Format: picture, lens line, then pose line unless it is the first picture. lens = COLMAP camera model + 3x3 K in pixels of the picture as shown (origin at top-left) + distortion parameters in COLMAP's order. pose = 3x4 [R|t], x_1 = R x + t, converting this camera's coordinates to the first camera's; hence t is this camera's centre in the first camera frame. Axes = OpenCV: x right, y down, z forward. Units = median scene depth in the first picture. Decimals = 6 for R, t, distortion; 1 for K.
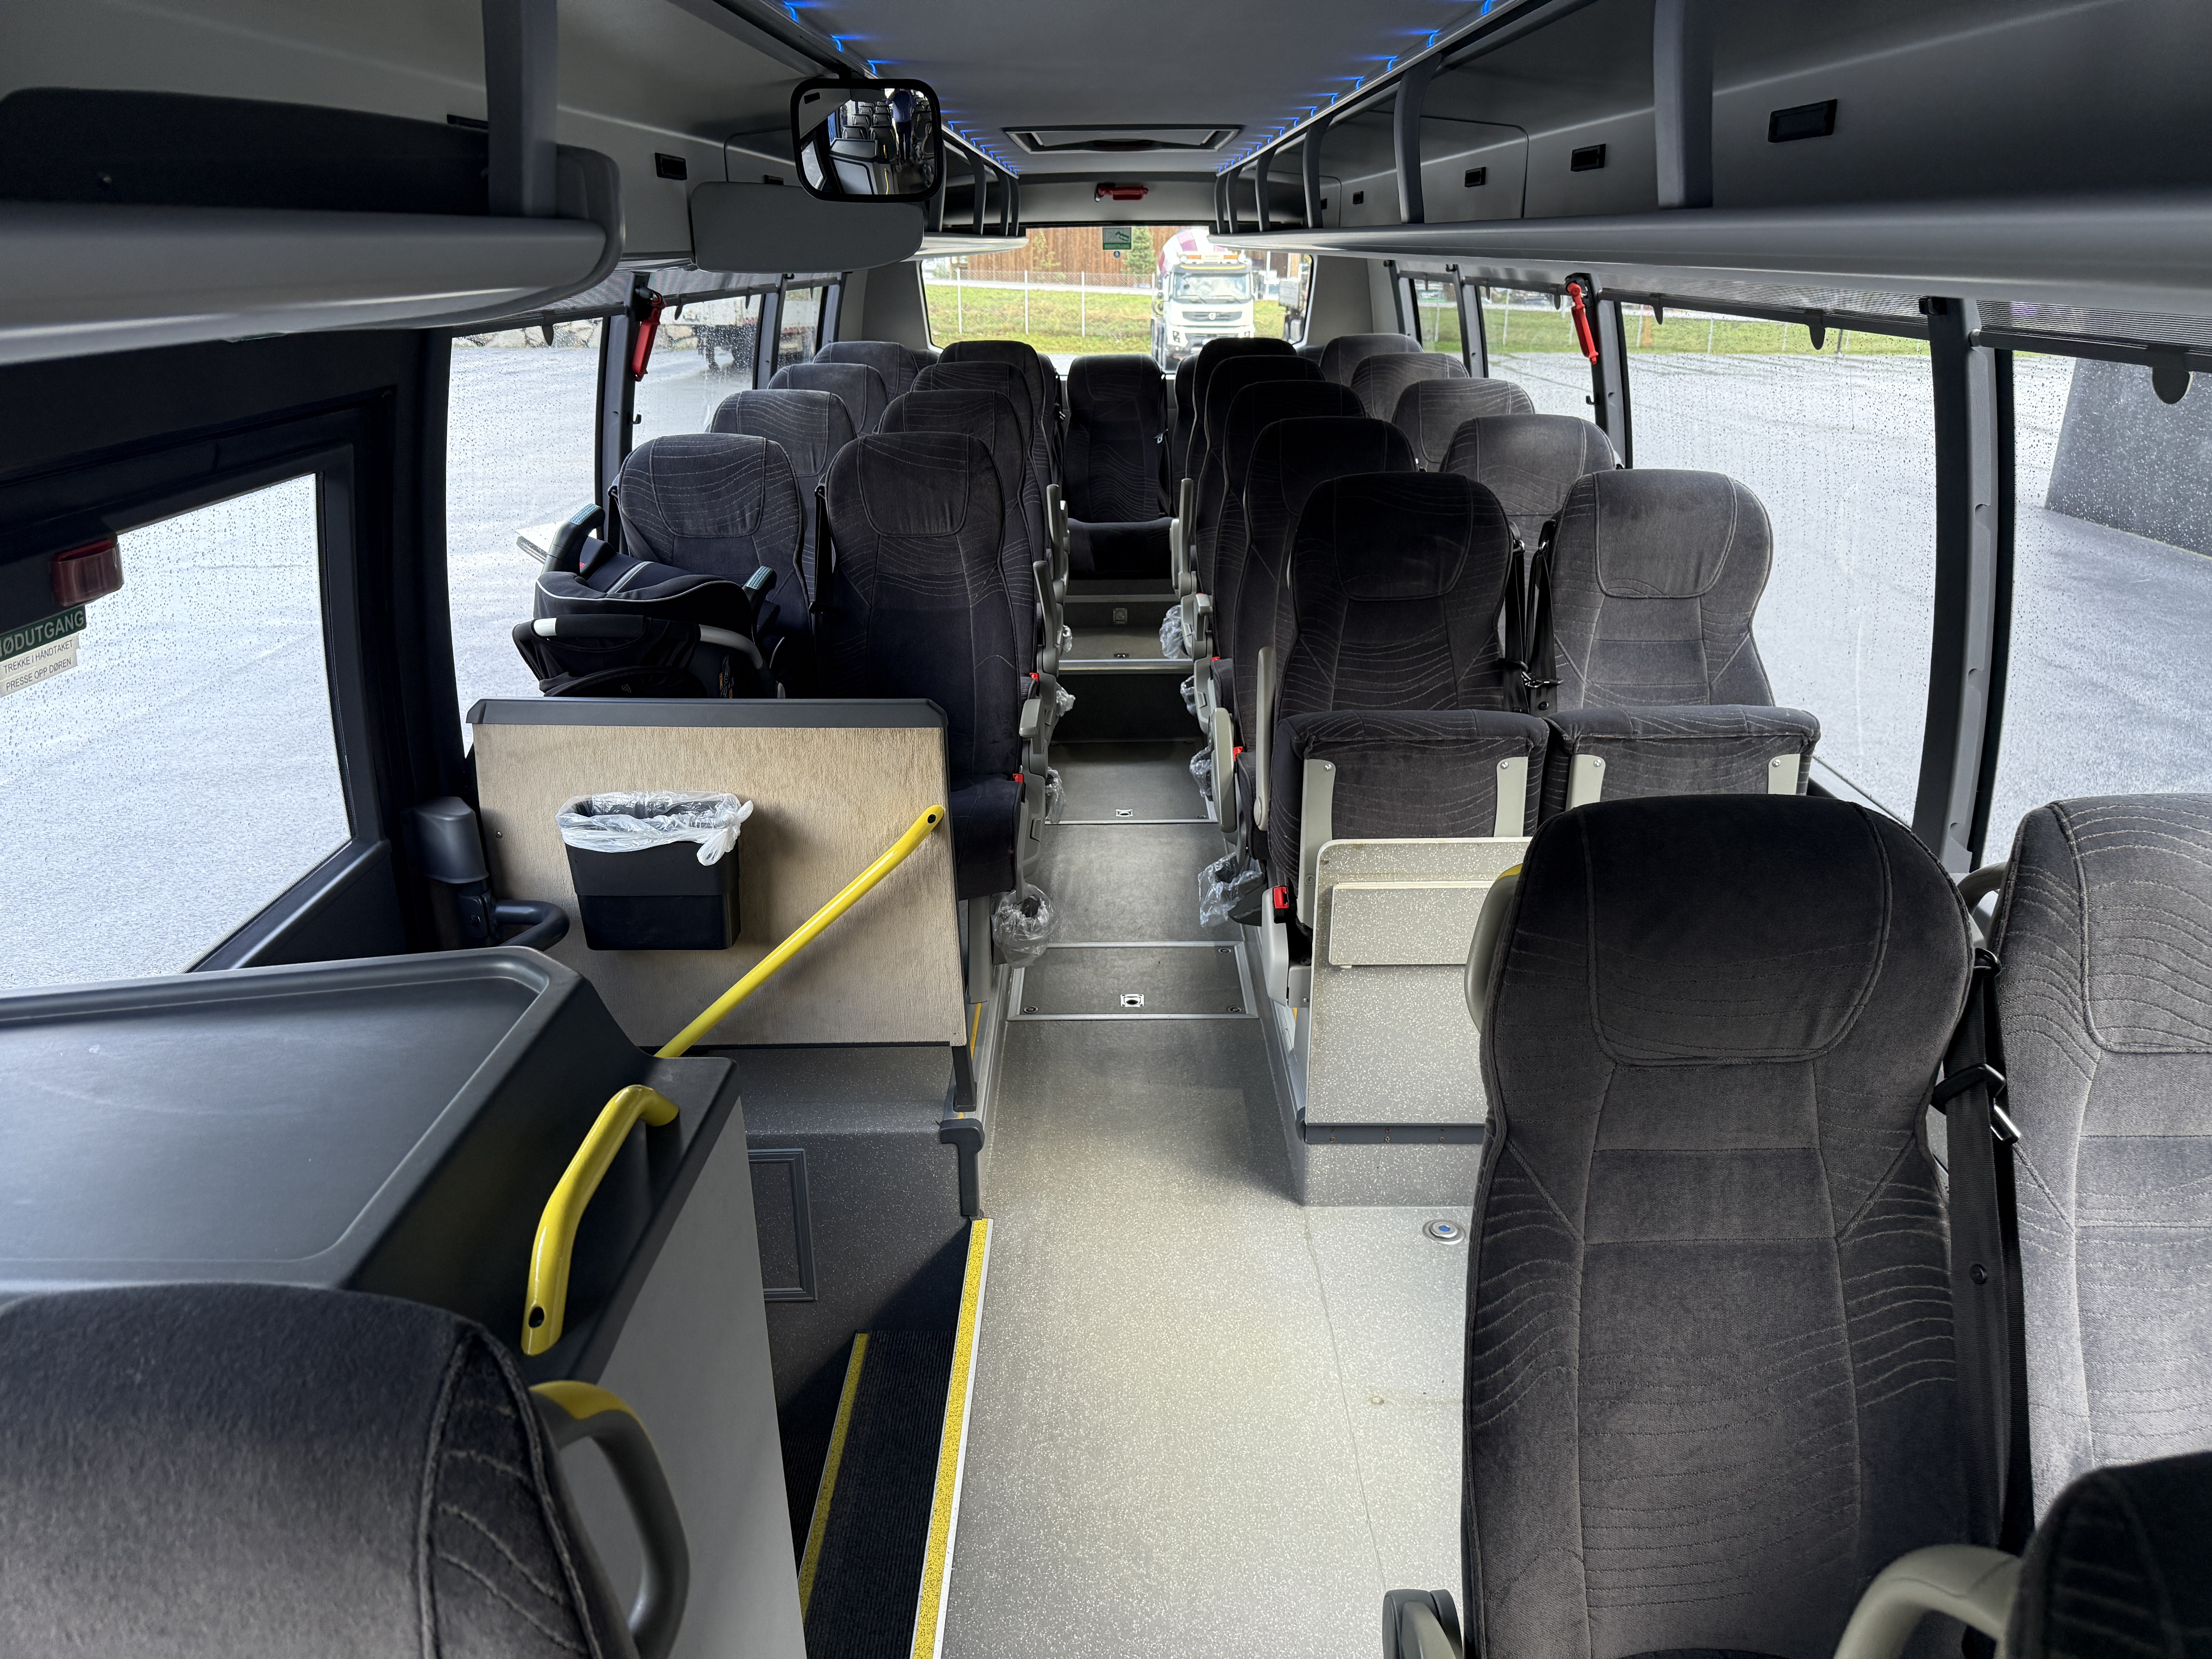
lens RADIAL K [[1544.2, 0, 1106.0], [0, 1544.2, 829.5], [0, 0, 1]] dist [-0.001351, -0.005499]
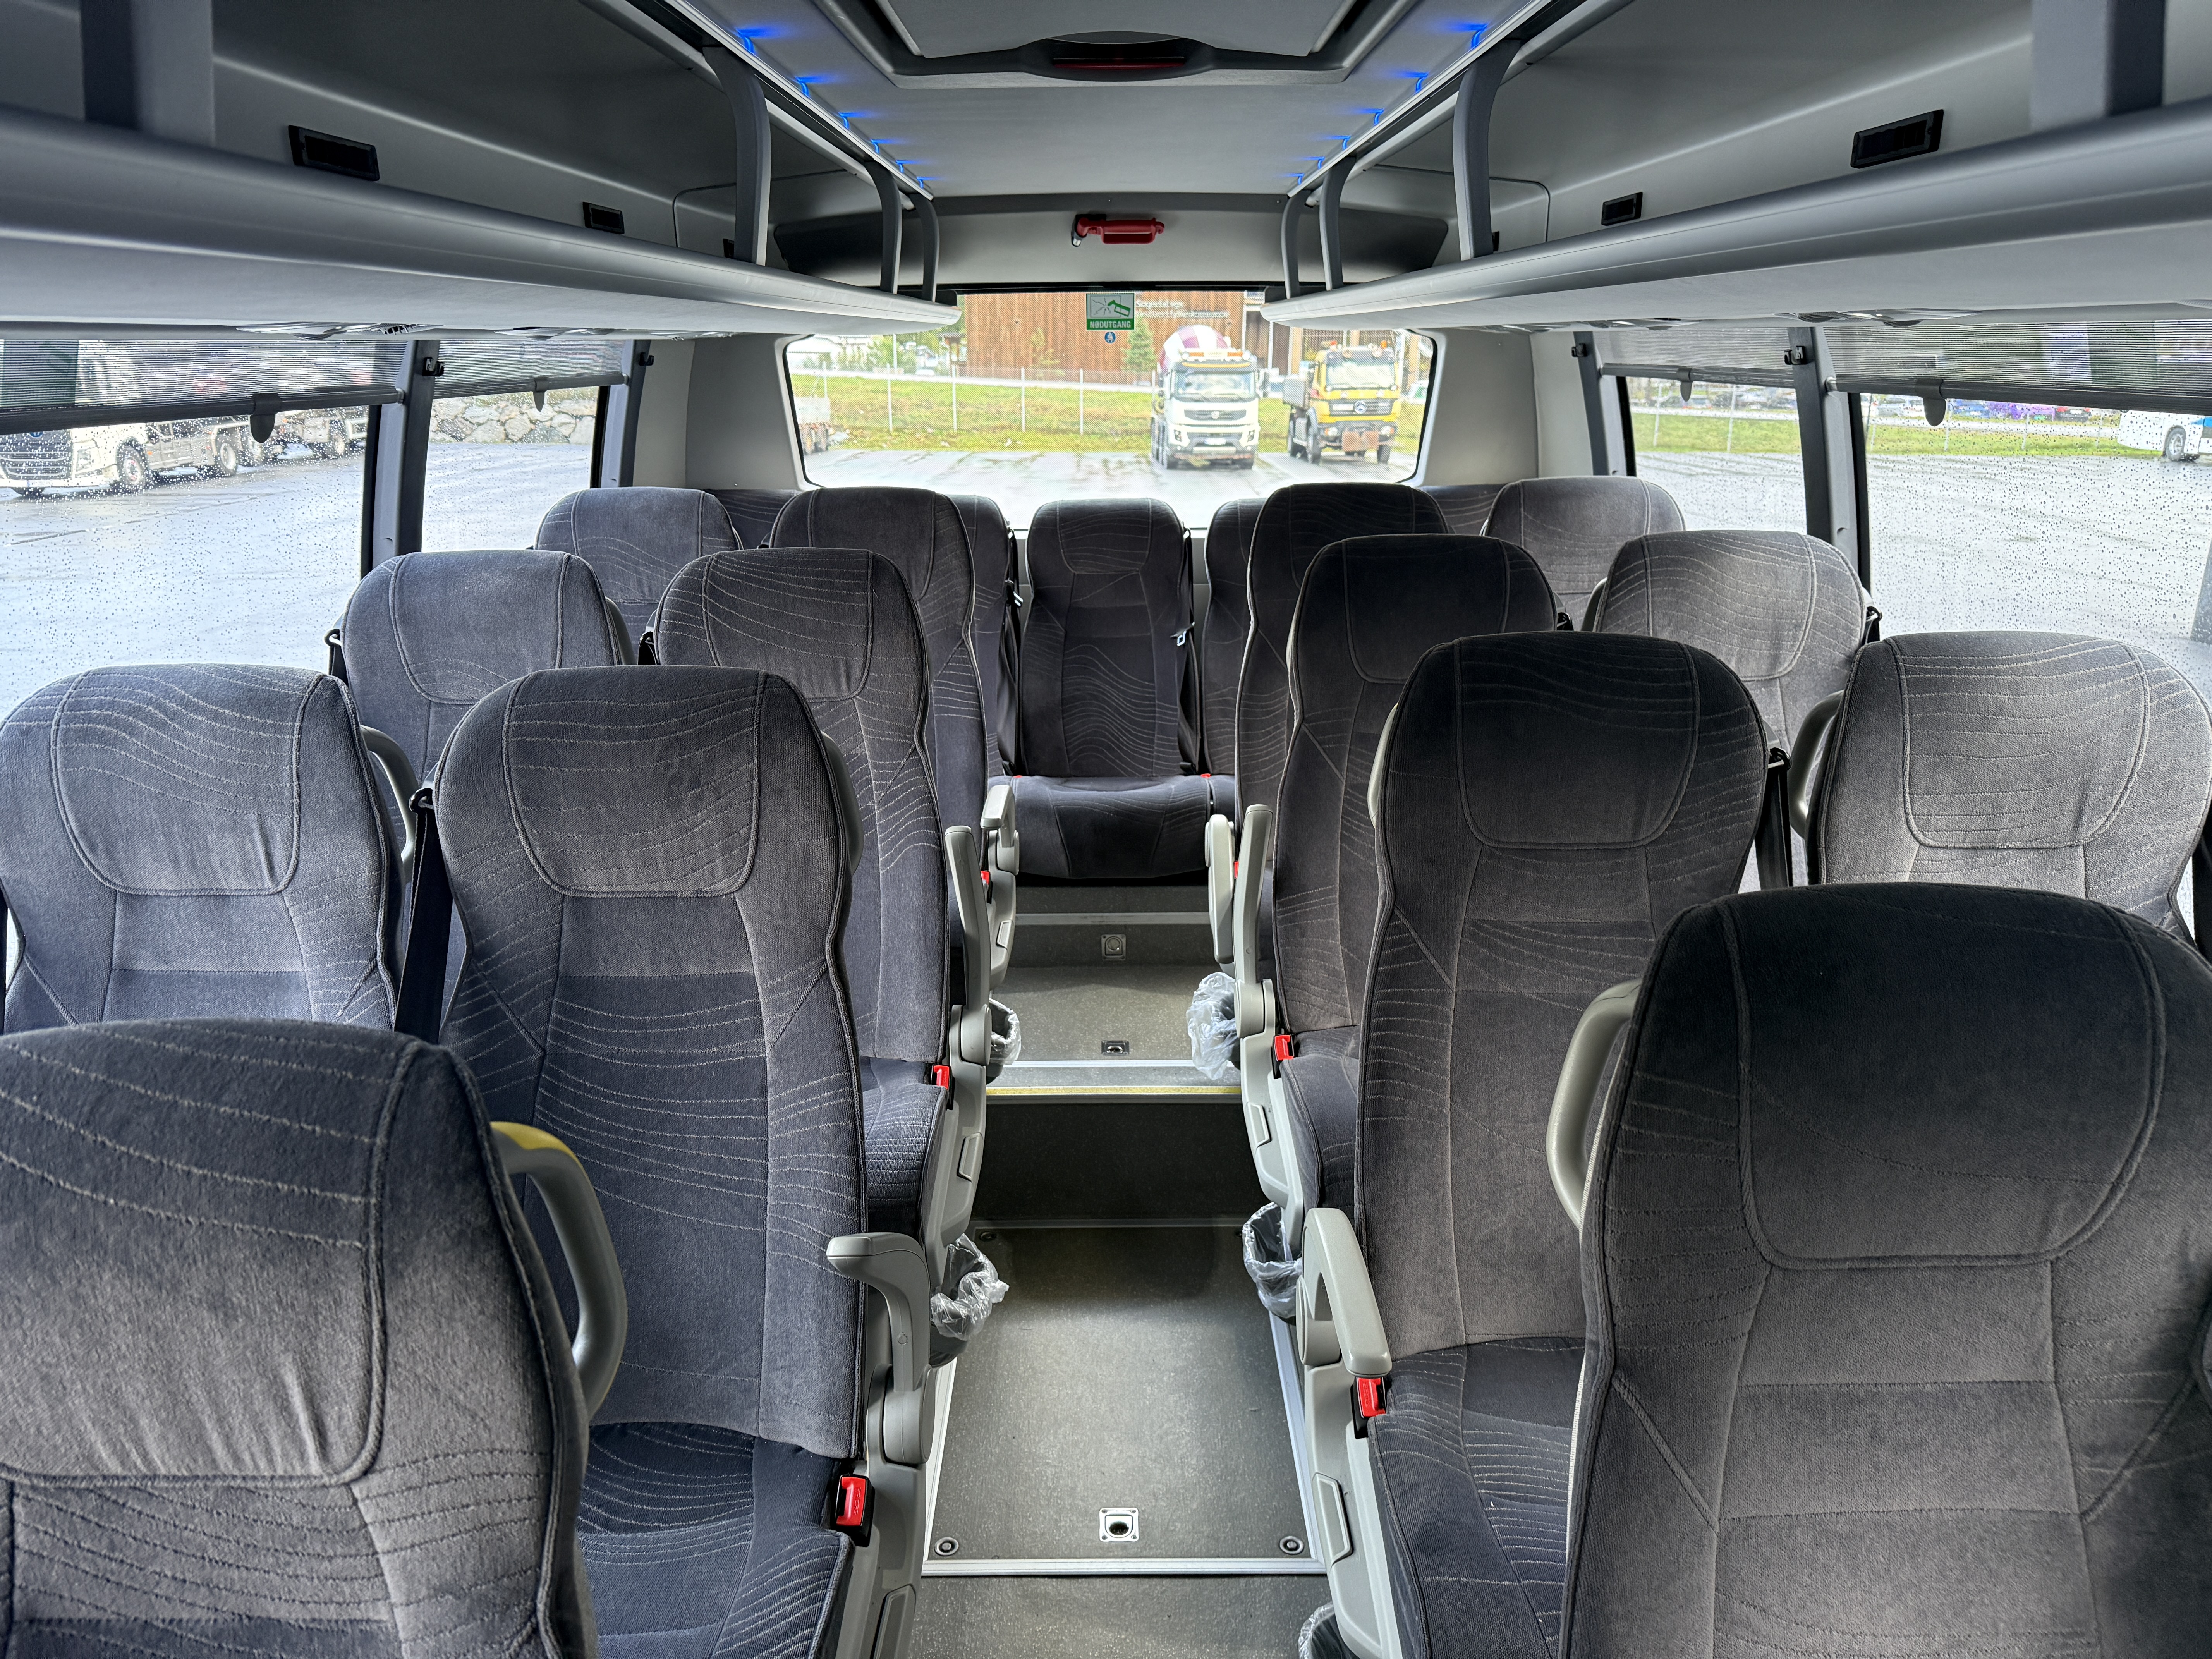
lens RADIAL K [[1544.2, 0, 1106.0], [0, 1544.2, 829.5], [0, 0, 1]] dist [-0.001351, -0.005499]
pose [[0.999995, 0.002948, 0.000886, 0.007744], [-0.002893, 0.998362, -0.057146, -0.201290], [-0.001053, 0.057143, 0.998365, 0.566288]]
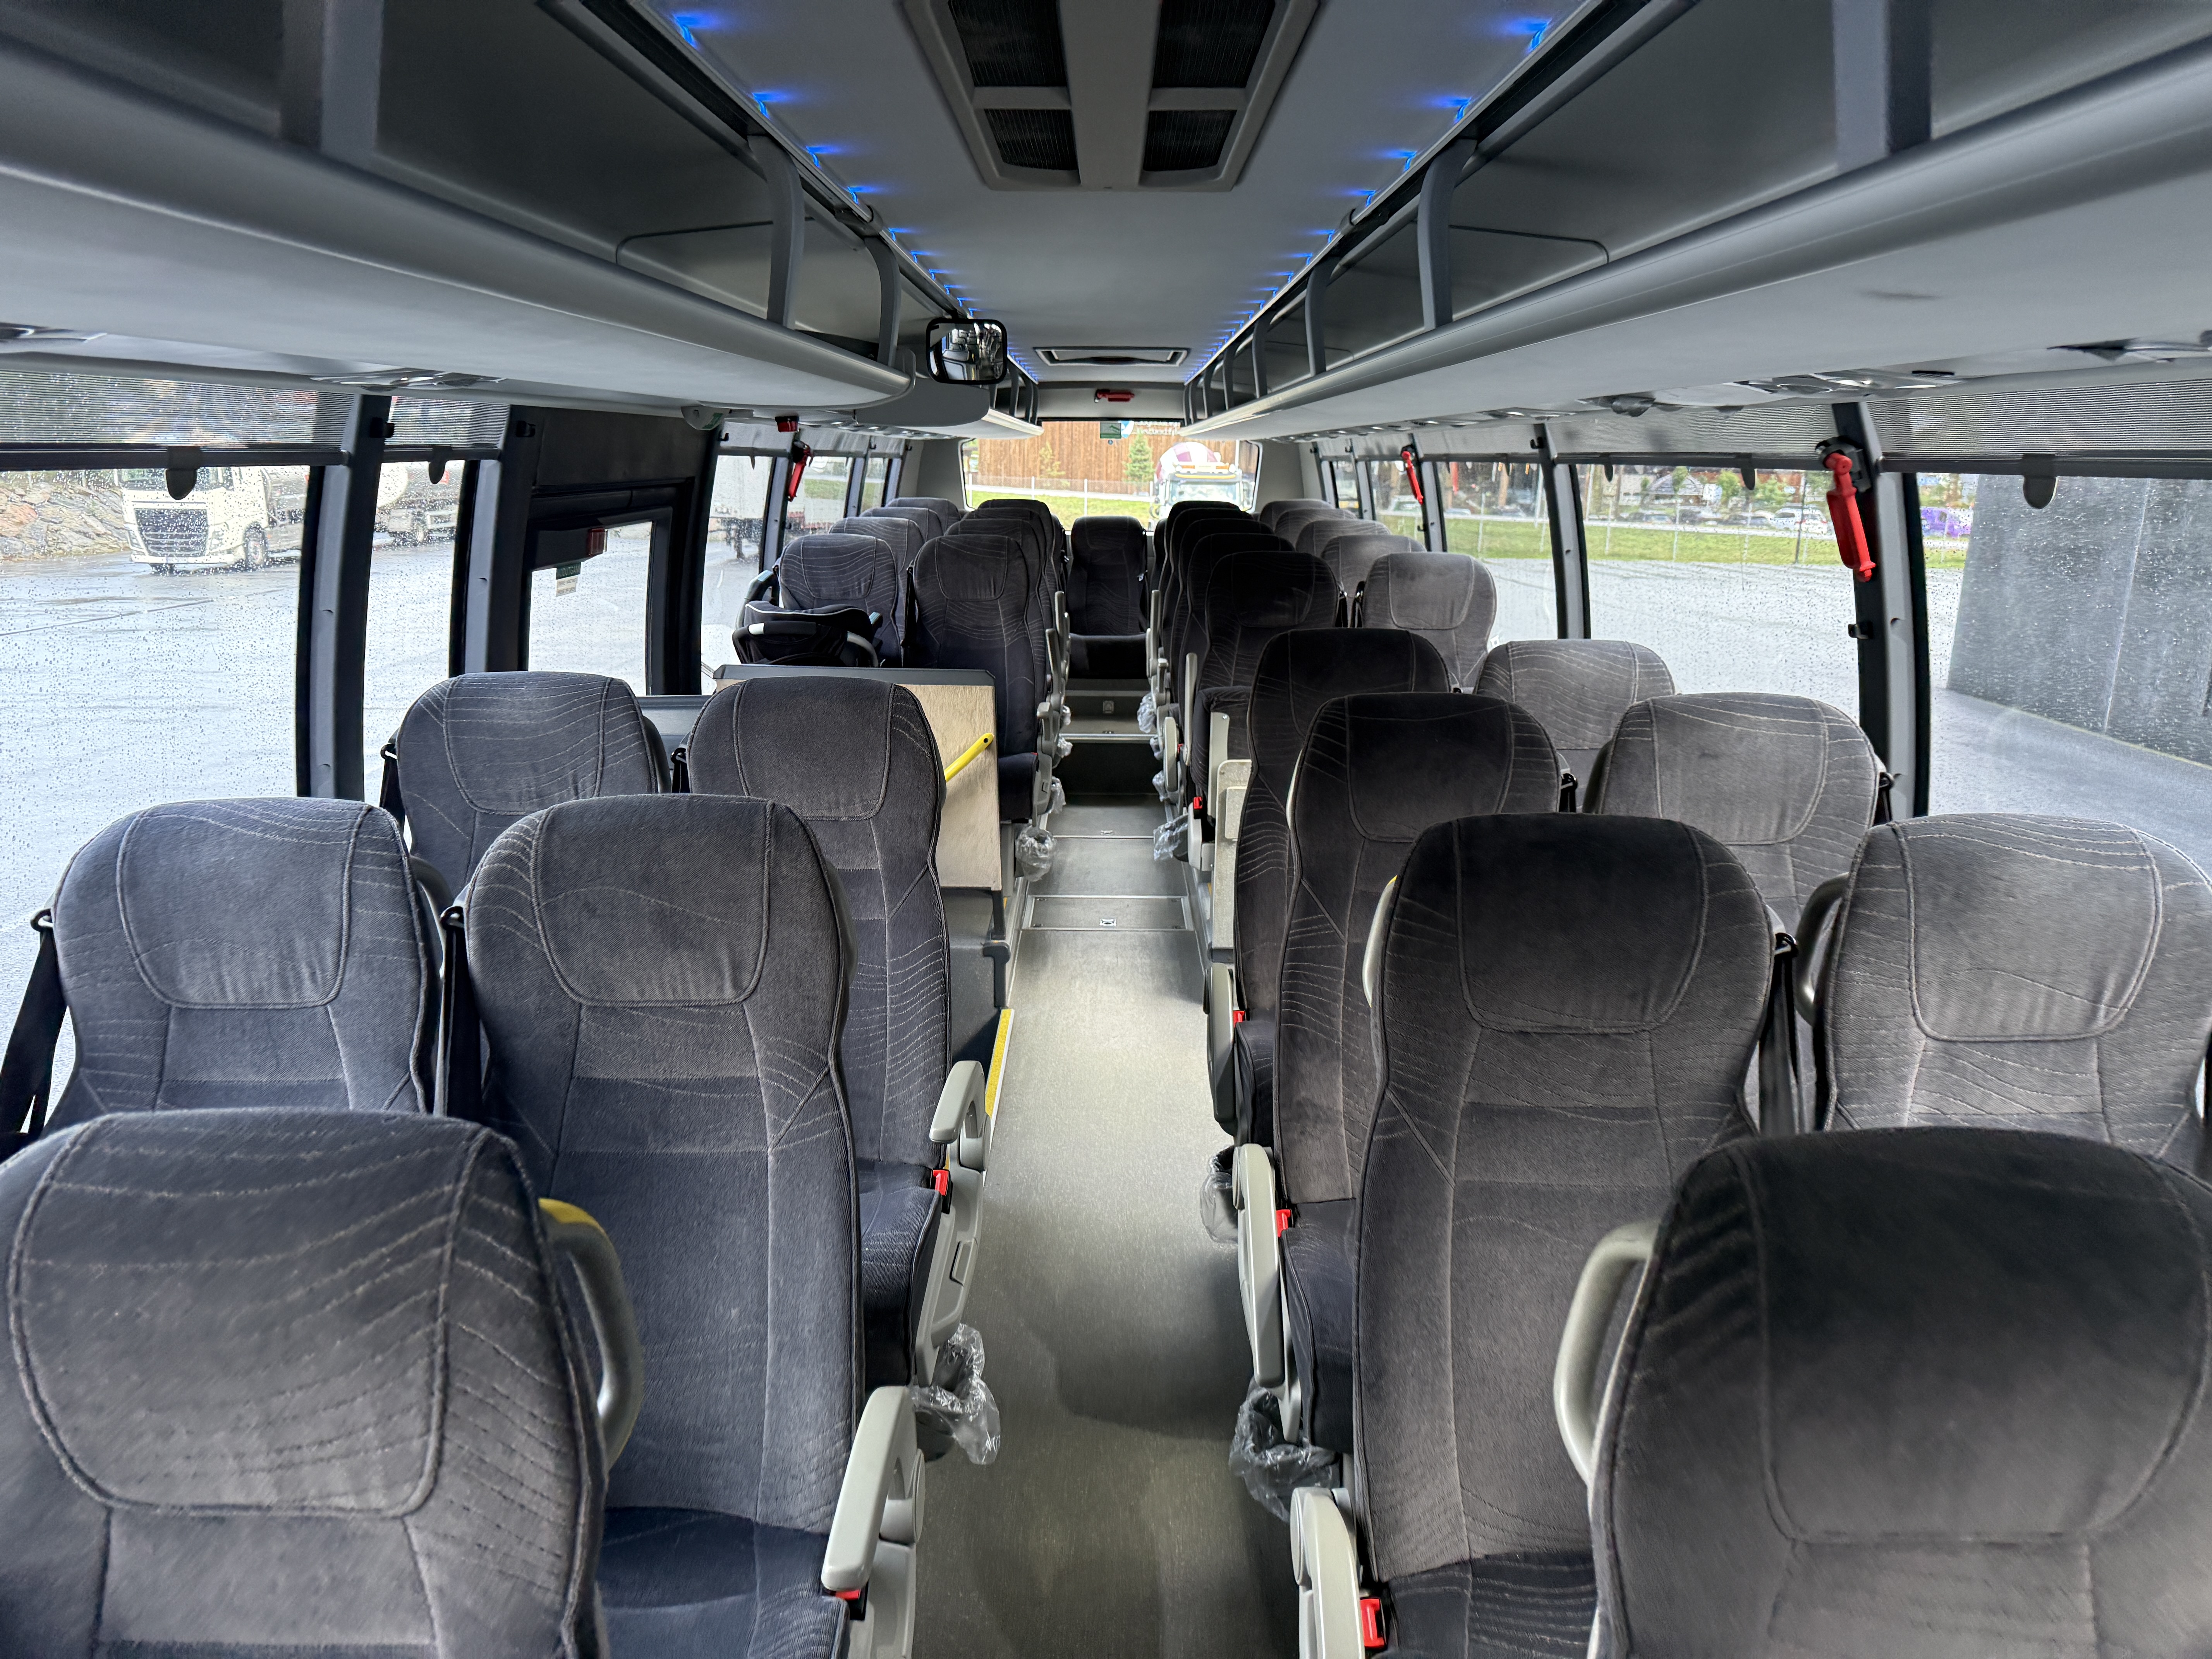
lens RADIAL K [[1545.7, 0, 1106.0], [0, 1545.7, 829.5], [0, 0, 1]] dist [0.012480, -0.004407]
pose [[0.999853, 0.017009, 0.002254, 0.008626], [-0.016587, 0.991808, -0.126659, 0.175110], [-0.004389, 0.126603, 0.991944, -0.381505]]
